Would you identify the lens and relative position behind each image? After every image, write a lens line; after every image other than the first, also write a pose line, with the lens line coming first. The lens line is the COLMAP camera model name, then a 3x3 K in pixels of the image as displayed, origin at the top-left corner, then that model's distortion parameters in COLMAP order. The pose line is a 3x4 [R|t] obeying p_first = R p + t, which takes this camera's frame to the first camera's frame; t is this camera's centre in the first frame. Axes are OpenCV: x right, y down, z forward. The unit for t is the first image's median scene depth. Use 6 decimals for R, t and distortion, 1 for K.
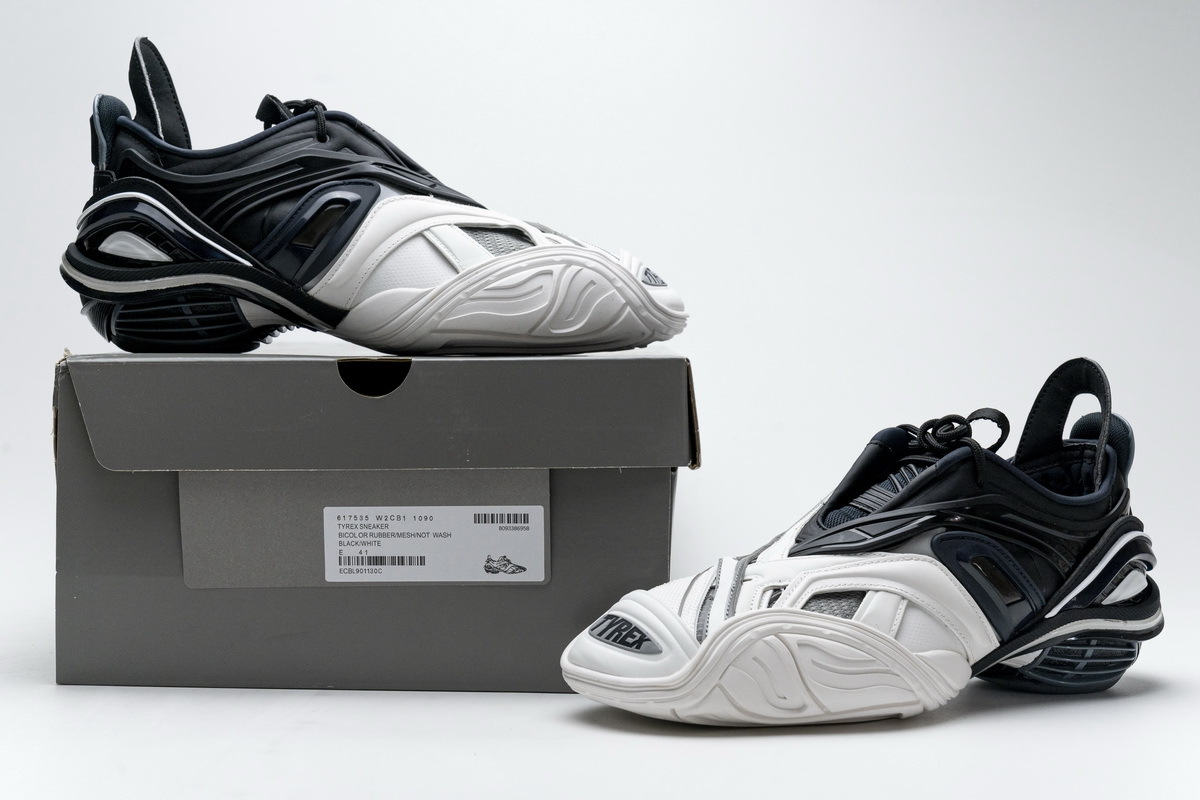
lens RADIAL K [[1846.5, 0, 600.0], [0, 1846.5, 400.0], [0, 0, 1]] dist [-0.005853, 0.918065]
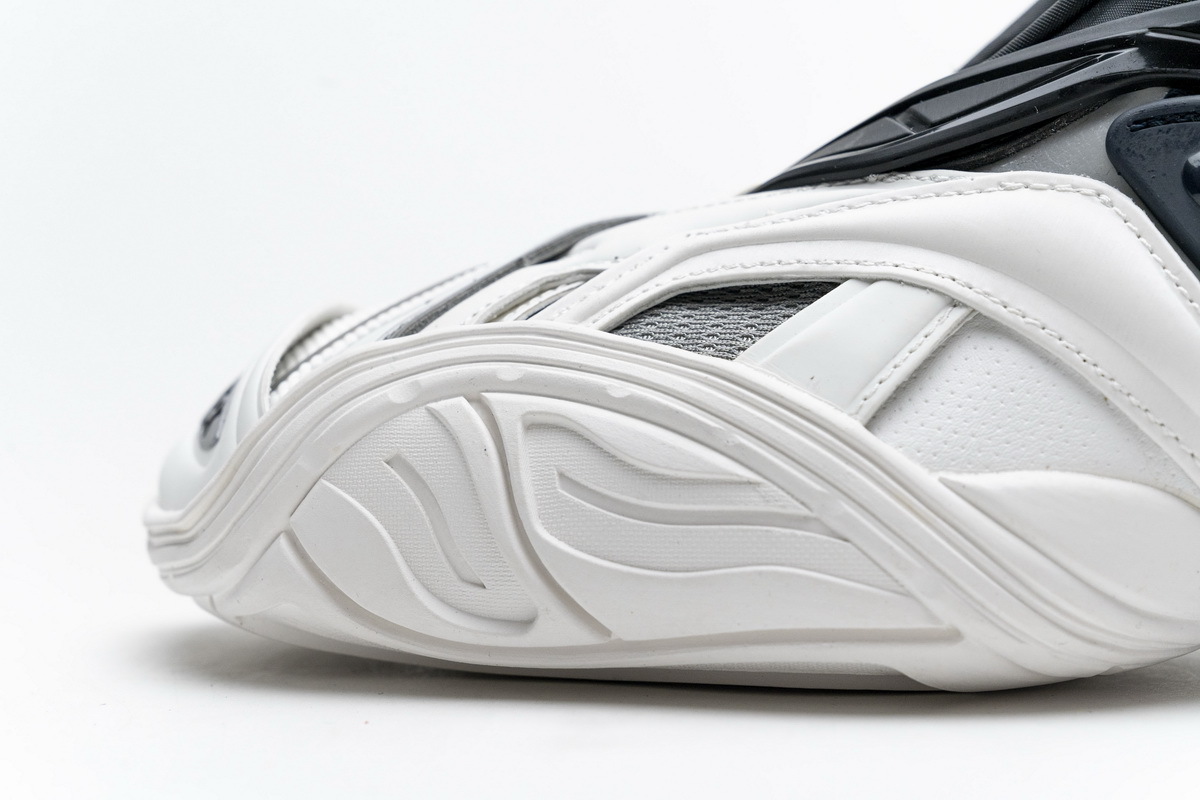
lens RADIAL K [[2444.4, 0, 600.0], [0, 2444.4, 400.0], [0, 0, 1]] dist [0.047230, -0.313692]
pose [[0.808256, -0.004317, -0.588815, 0.355623], [0.003933, 0.999990, -0.001934, 0.123672], [0.588818, -0.000753, 0.808265, 0.635225]]
